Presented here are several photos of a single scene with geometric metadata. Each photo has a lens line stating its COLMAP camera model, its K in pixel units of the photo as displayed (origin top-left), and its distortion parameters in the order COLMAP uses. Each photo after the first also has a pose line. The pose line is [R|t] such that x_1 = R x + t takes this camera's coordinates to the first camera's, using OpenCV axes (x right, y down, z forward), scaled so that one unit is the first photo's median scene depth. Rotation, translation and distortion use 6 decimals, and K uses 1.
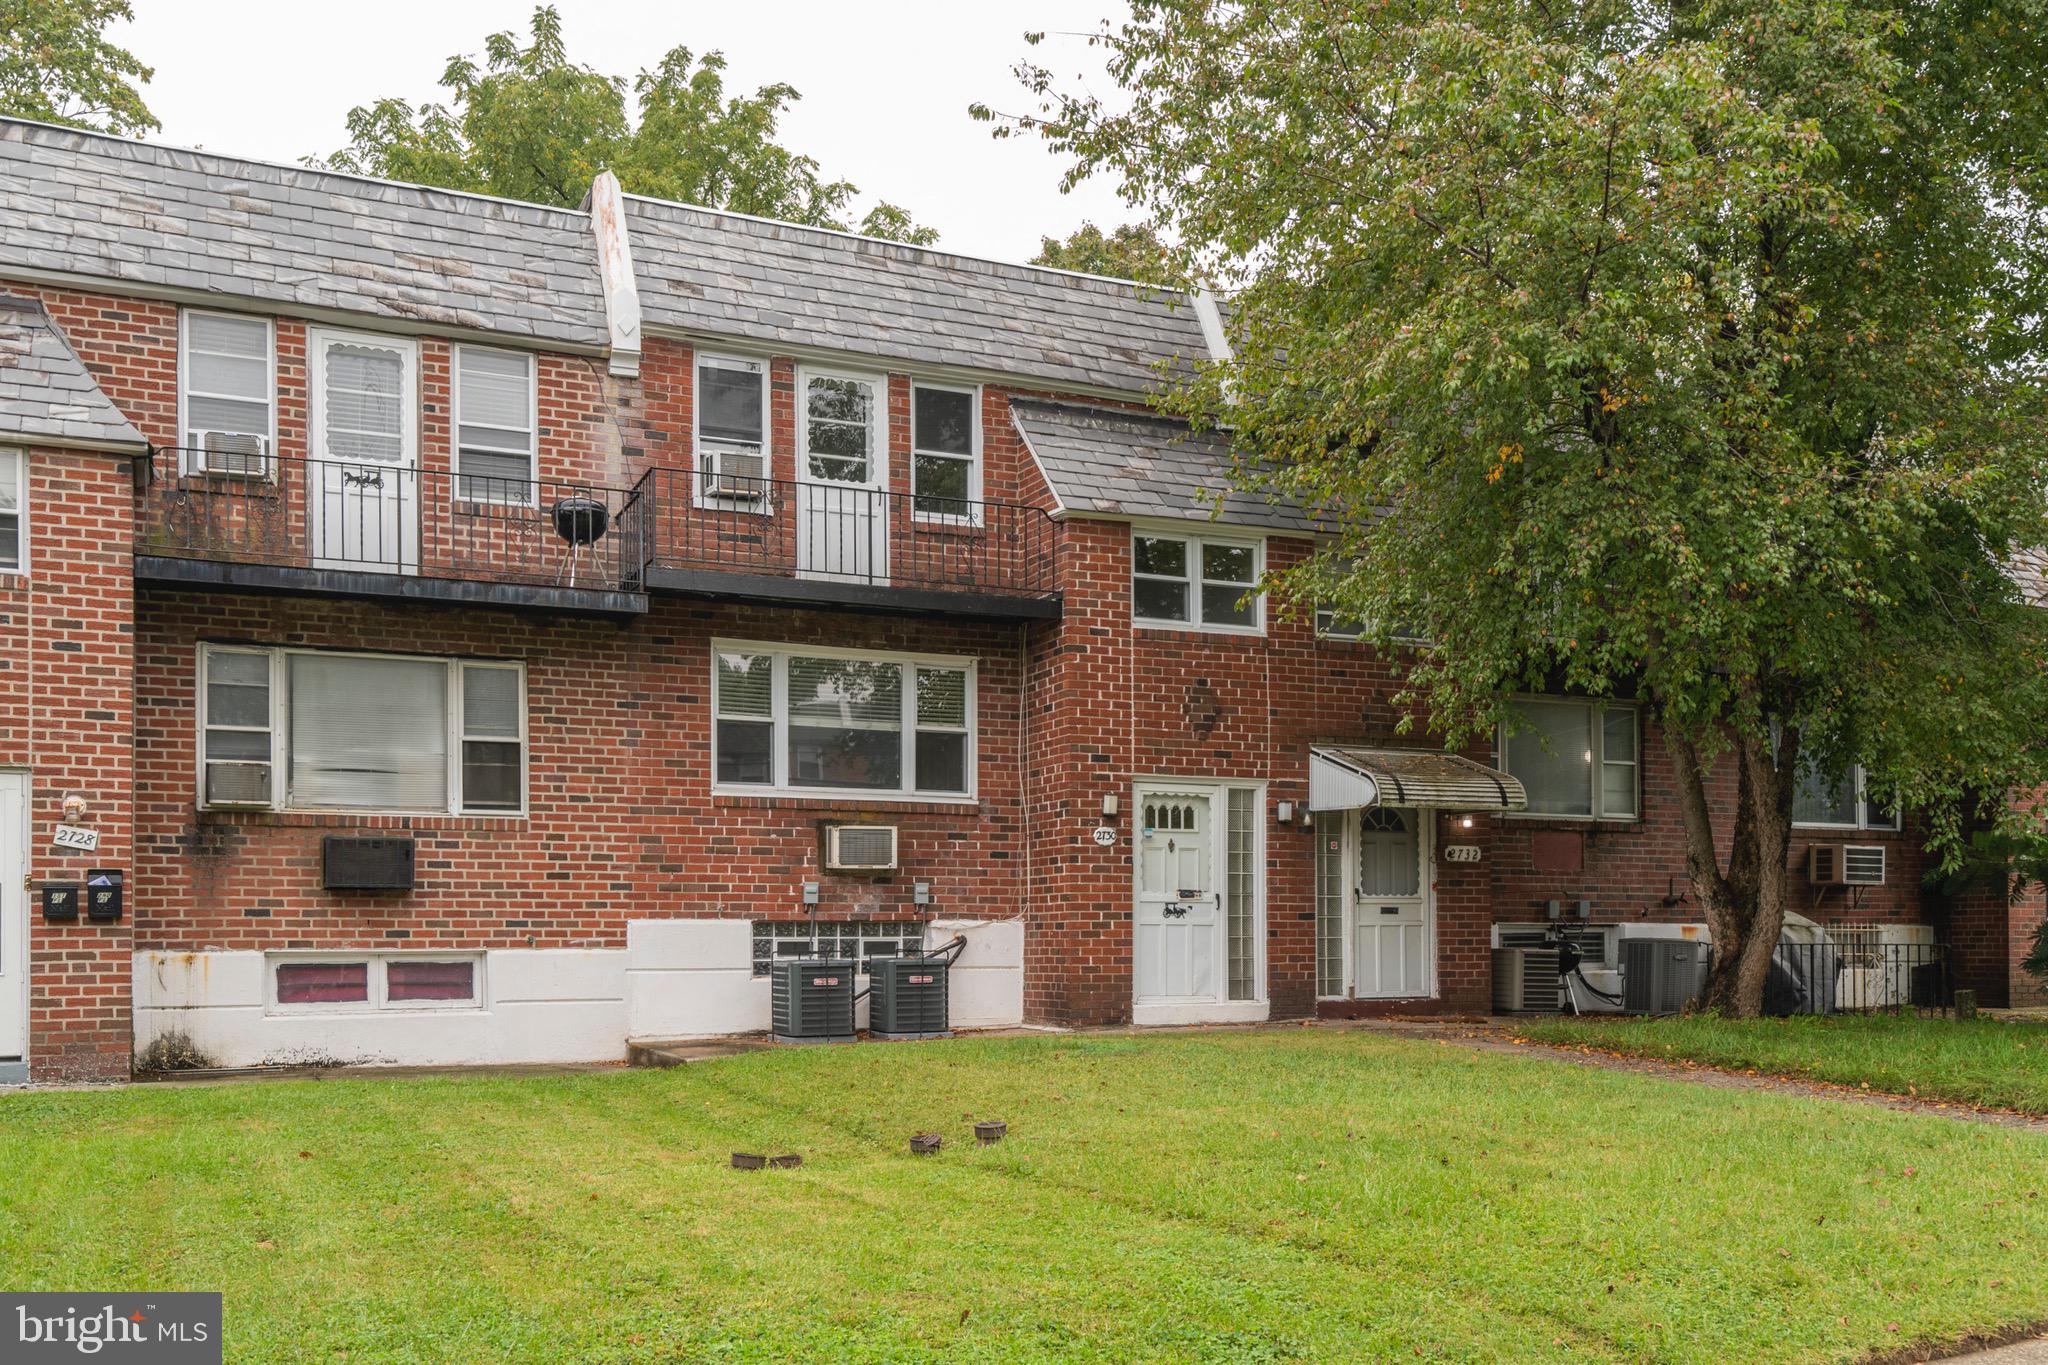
lens RADIAL K [[1710.4, 0, 1022.7], [0, 1710.4, 783.6], [0, 0, 1]] dist [0.006475, -0.000927]
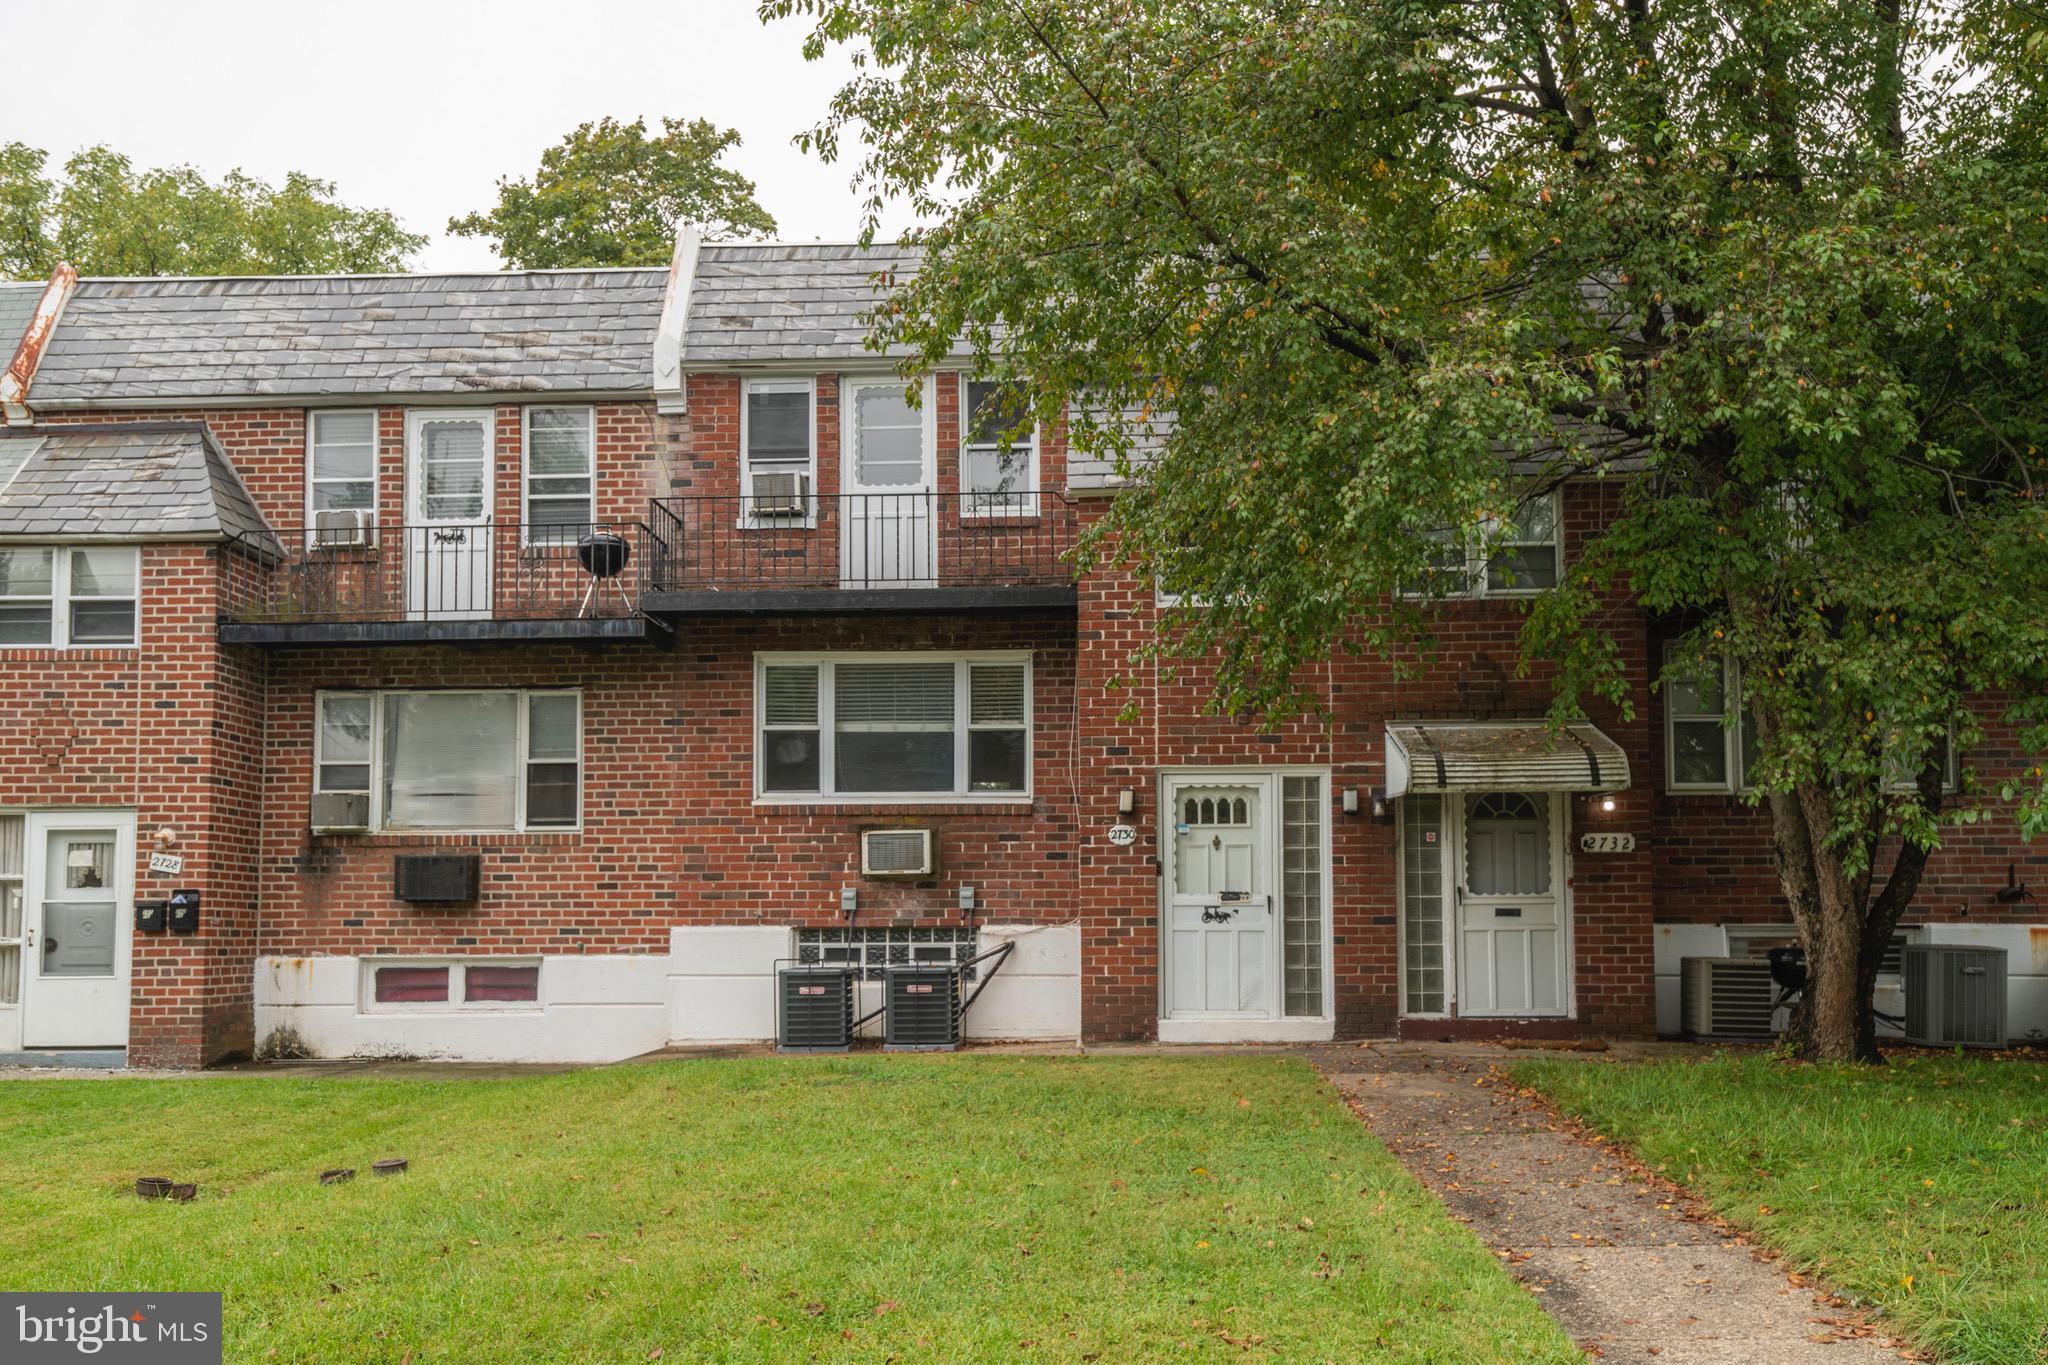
lens RADIAL K [[1681.1, 0, 1024.0], [0, 1681.1, 682.5], [0, 0, 1]] dist [0.005164, 0.002452]
pose [[0.897294, -0.062870, -0.436934, 0.424135], [0.041633, 0.997447, -0.058024, -0.001117], [0.439467, 0.033874, 0.897620, 0.165661]]
